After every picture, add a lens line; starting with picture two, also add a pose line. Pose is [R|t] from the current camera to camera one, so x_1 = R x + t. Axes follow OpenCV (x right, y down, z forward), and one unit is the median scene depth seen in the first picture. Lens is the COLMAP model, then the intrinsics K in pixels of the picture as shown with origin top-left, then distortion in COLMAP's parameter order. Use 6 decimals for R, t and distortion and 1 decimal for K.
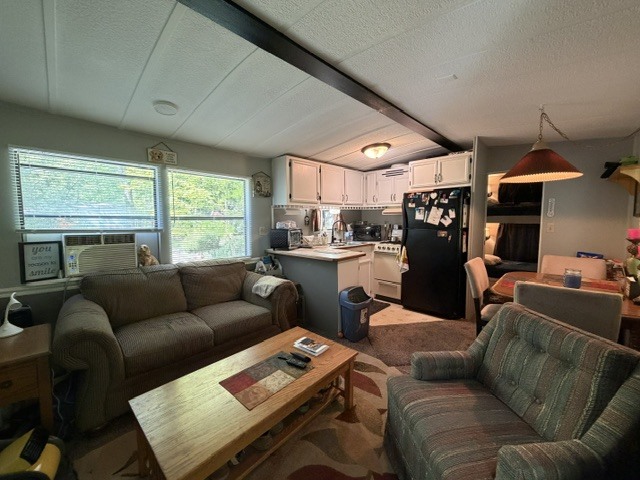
lens RADIAL K [[253.0, 0, 318.8], [0, 253.0, 239.5], [0, 0, 1]] dist [-0.003995, -0.000451]
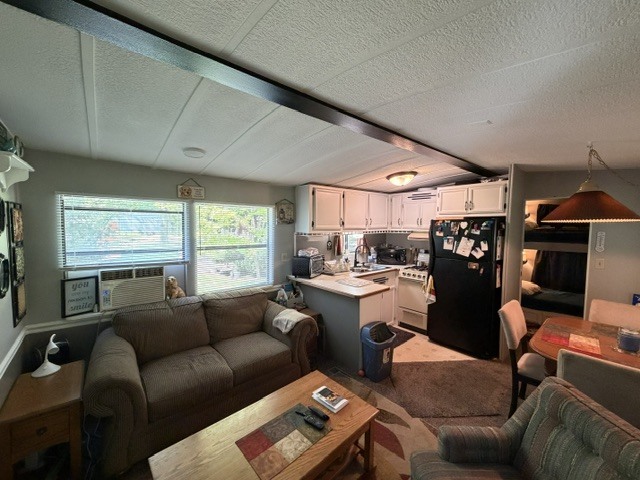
lens RADIAL K [[253.0, 0, 318.5], [0, 253.0, 239.0], [0, 0, 1]] dist [-0.003995, -0.000451]
pose [[0.995494, 0.016618, -0.093359, 0.004097], [-0.018731, 0.999587, -0.021812, -0.125864], [0.092957, 0.023462, 0.995394, 0.017135]]
